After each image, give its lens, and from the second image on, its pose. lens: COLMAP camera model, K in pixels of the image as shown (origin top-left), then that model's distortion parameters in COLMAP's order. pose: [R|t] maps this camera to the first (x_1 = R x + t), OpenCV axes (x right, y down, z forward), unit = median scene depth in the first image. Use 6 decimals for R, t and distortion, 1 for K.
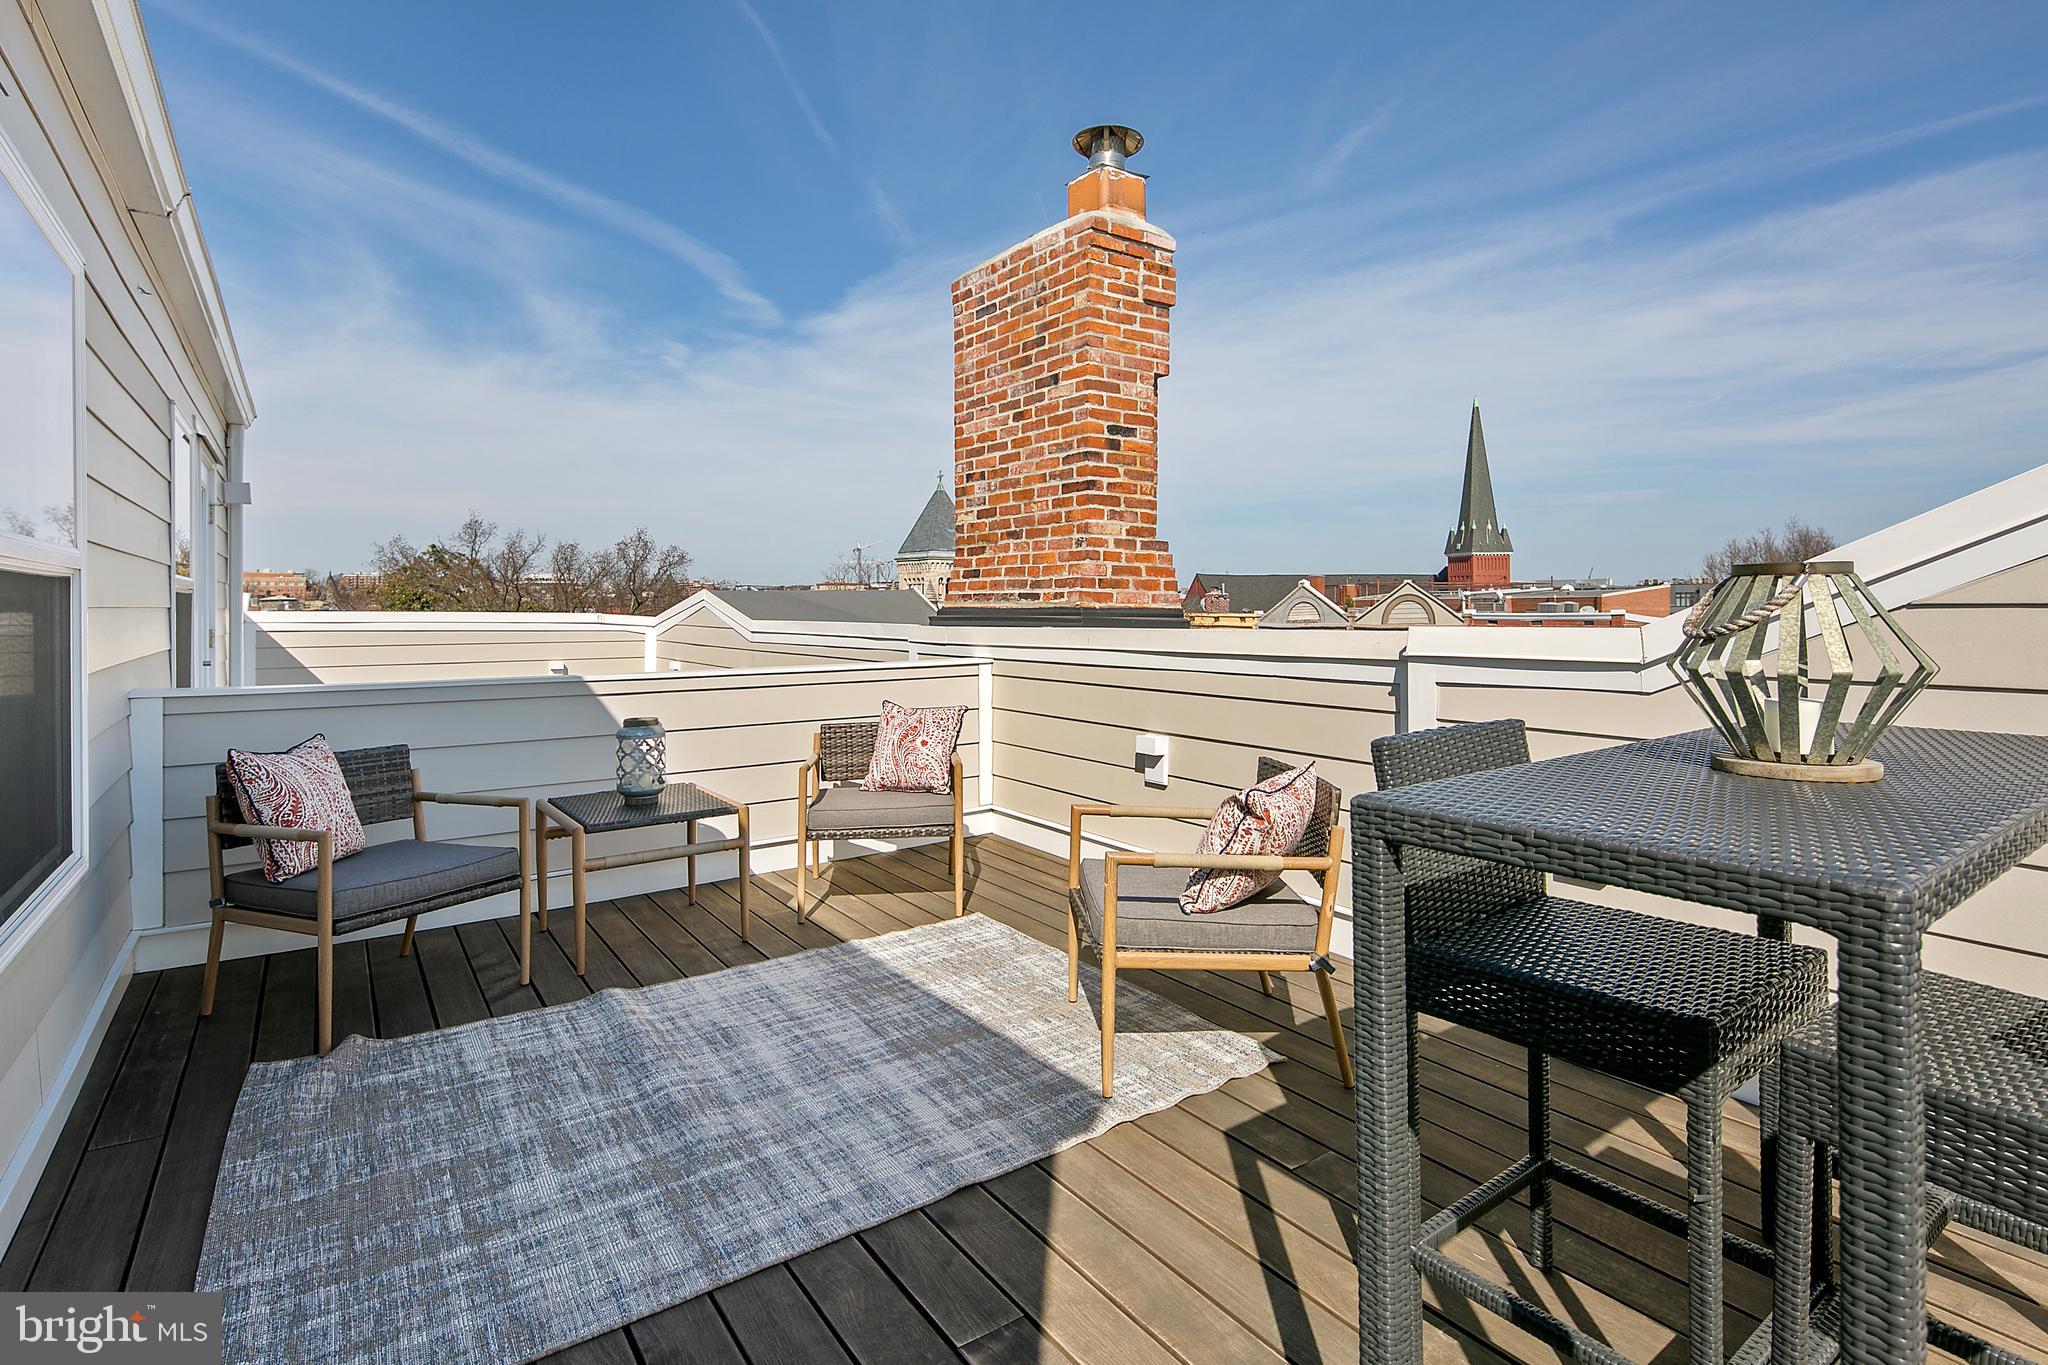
lens RADIAL K [[1000.5, 0, 1030.2], [0, 1000.5, 611.5], [0, 0, 1]] dist [0.003379, -0.002376]
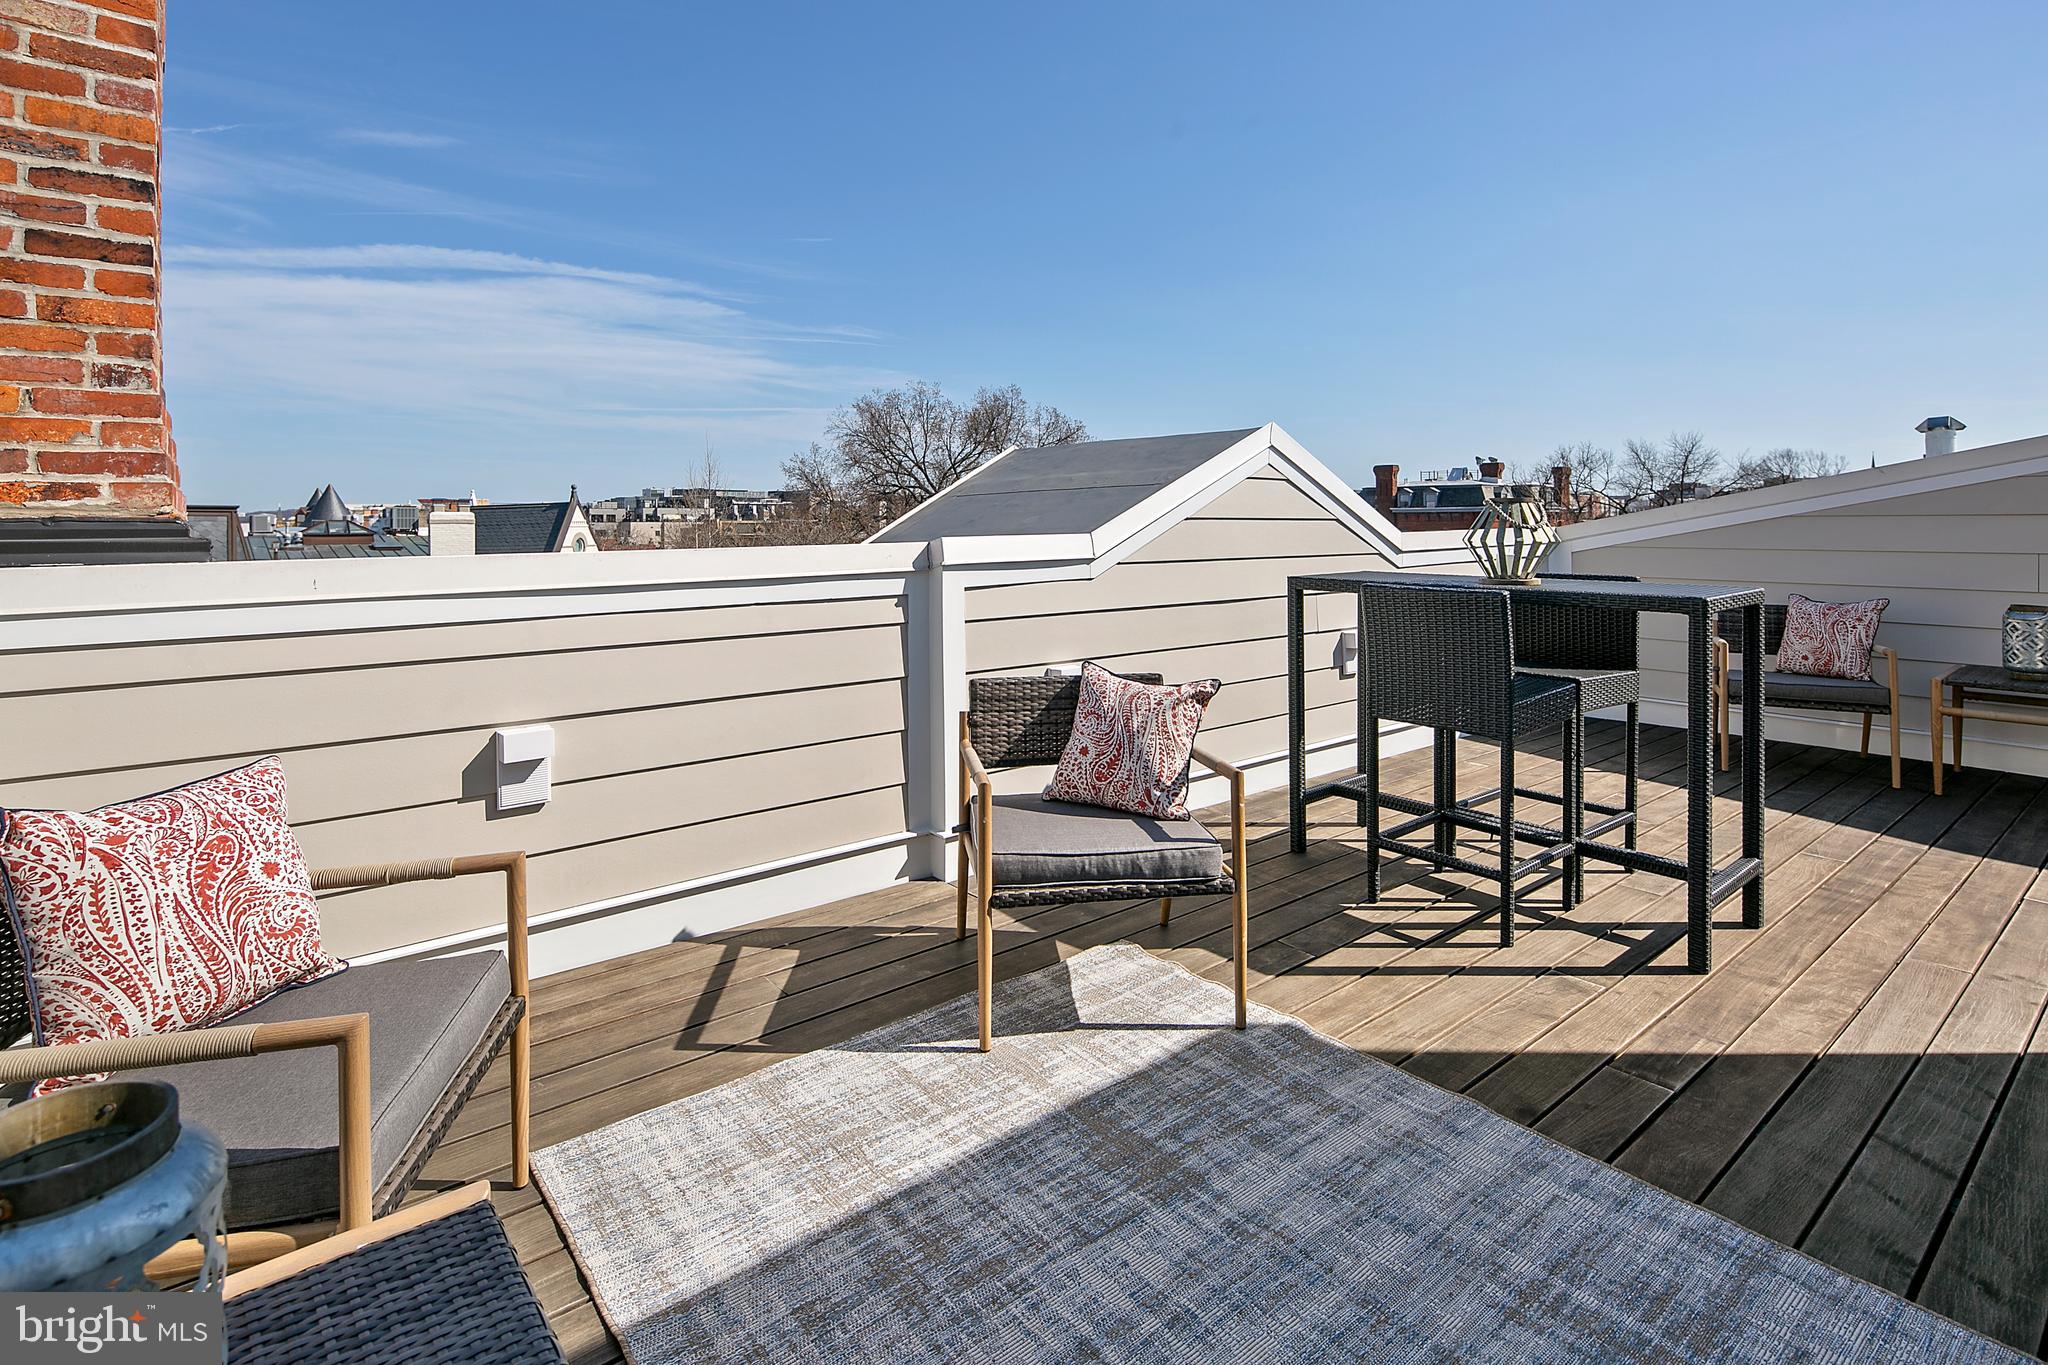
lens RADIAL K [[1000.5, 0, 1002.6], [0, 1000.5, 518.8], [0, 0, 1]] dist [0.003379, -0.002376]
pose [[-0.054323, 0.005730, 0.998507, -0.685816], [0.006437, 0.999965, -0.005388, 0.001599], [-0.998503, 0.006135, -0.054358, 1.007499]]
